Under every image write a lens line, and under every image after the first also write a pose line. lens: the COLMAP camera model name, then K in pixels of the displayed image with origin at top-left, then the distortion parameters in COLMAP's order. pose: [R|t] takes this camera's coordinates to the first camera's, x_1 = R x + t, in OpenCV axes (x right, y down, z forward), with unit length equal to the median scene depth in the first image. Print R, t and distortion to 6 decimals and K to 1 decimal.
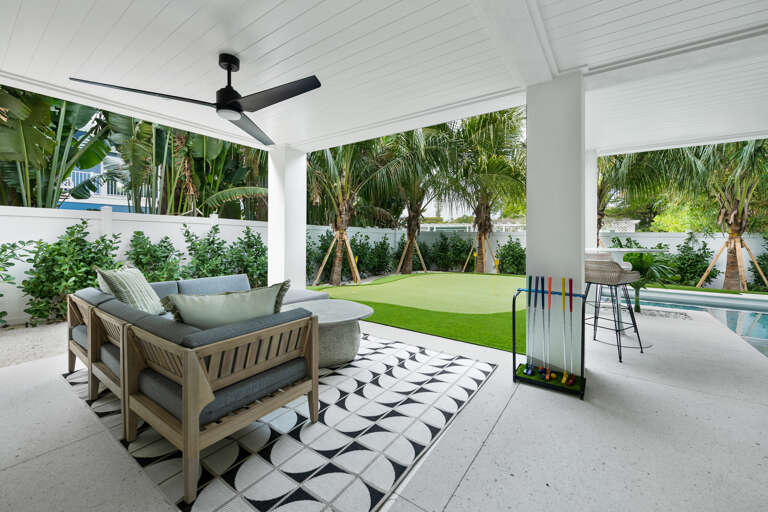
lens RADIAL K [[312.0, 0, 394.1], [0, 312.0, 238.1], [0, 0, 1]] dist [-0.000039, -0.000011]
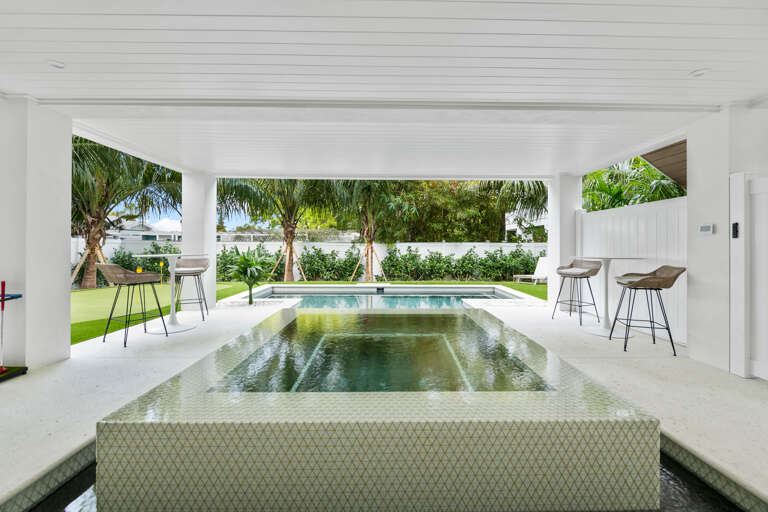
lens RADIAL K [[311.2, 0, 393.8], [0, 311.2, 254.3], [0, 0, 1]] dist [0.000264, -0.000068]
pose [[0.814485, -0.018068, 0.579903, 0.438155], [0.008245, 0.999775, 0.019568, 0.011977], [-0.580126, -0.011157, 0.814450, -0.308605]]
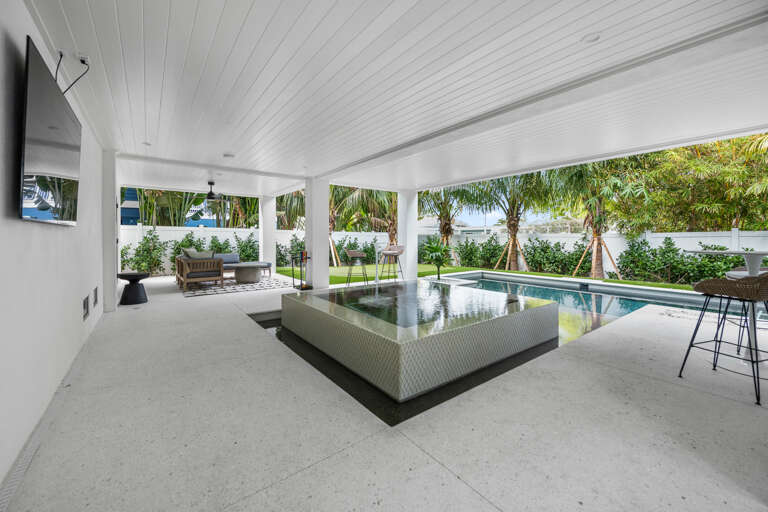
lens RADIAL K [[311.2, 0, 385.0], [0, 311.2, 241.7], [0, 0, 1]] dist [0.016574, 0.000020]
pose [[0.951239, -0.003416, -0.308435, 0.840731], [0.003258, 0.999994, -0.001029, 0.018622], [0.308437, -0.000026, 0.951245, -0.588593]]
